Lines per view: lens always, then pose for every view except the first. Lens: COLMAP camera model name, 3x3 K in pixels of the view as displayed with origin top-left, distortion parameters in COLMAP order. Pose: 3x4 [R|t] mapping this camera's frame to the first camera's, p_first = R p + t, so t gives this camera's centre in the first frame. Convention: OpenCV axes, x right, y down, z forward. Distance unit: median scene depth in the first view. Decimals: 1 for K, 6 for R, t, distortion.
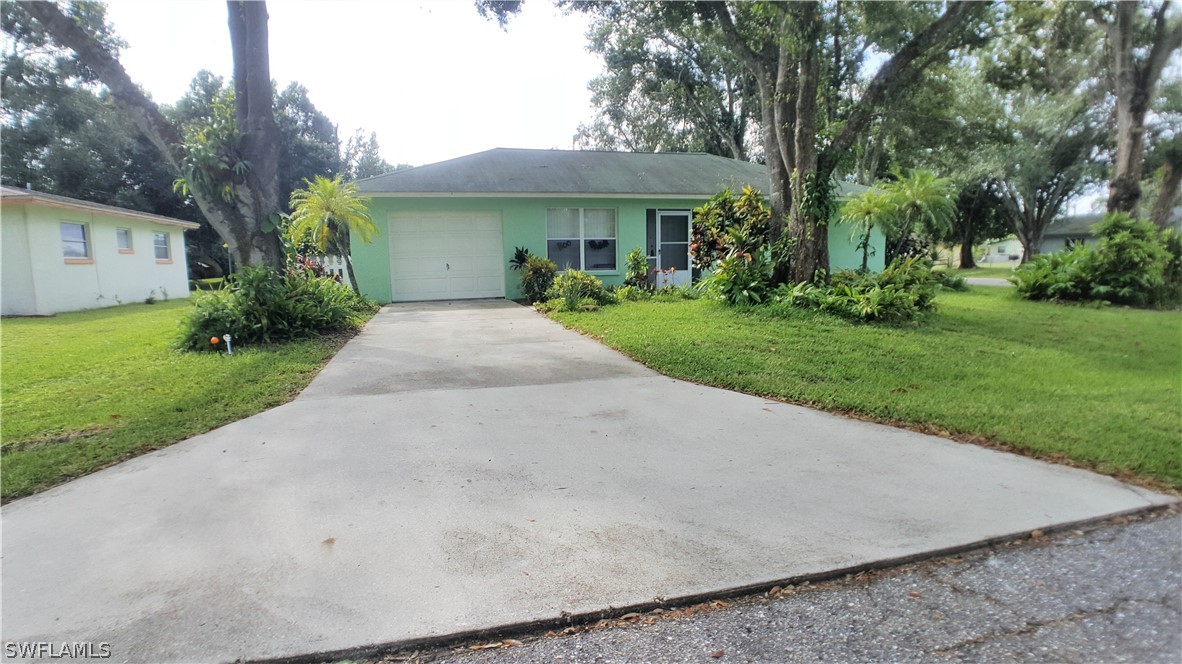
lens RADIAL K [[585.6, 0, 596.8], [0, 585.6, 346.3], [0, 0, 1]] dist [-0.060921, -0.000193]
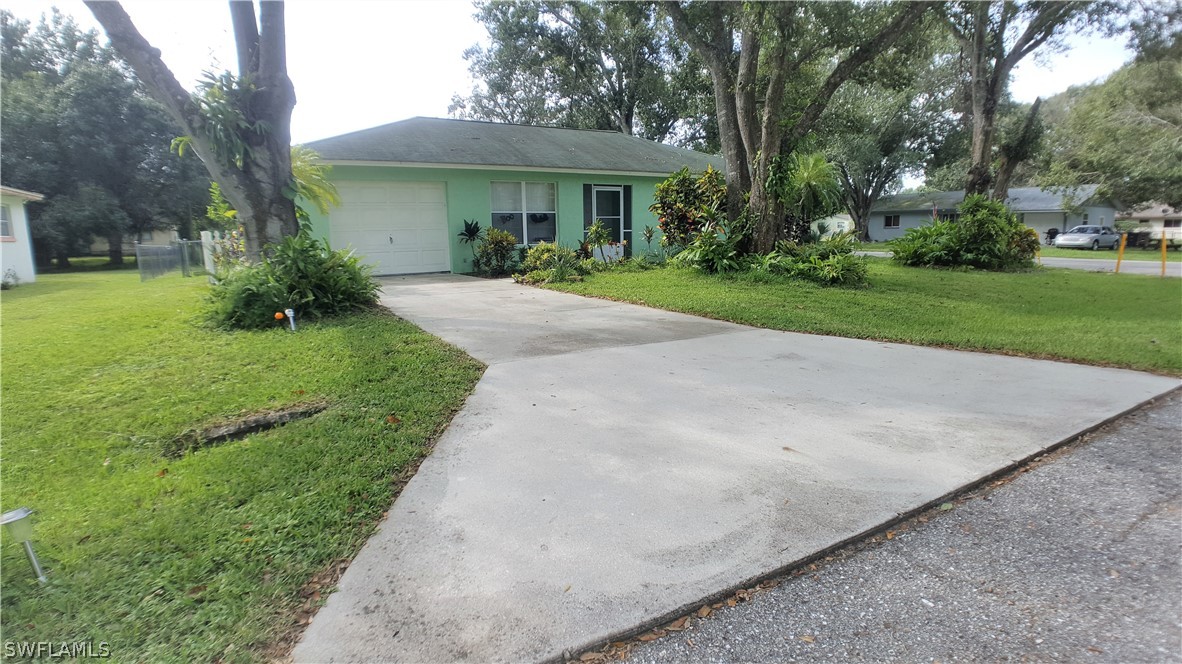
lens RADIAL K [[585.6, 0, 596.8], [0, 585.6, 346.3], [0, 0, 1]] dist [-0.060921, -0.000193]
pose [[0.963178, -0.048602, 0.264436, -0.261503], [0.037910, 0.998250, 0.045387, 0.009918], [-0.266179, -0.033691, 0.963335, -0.020634]]
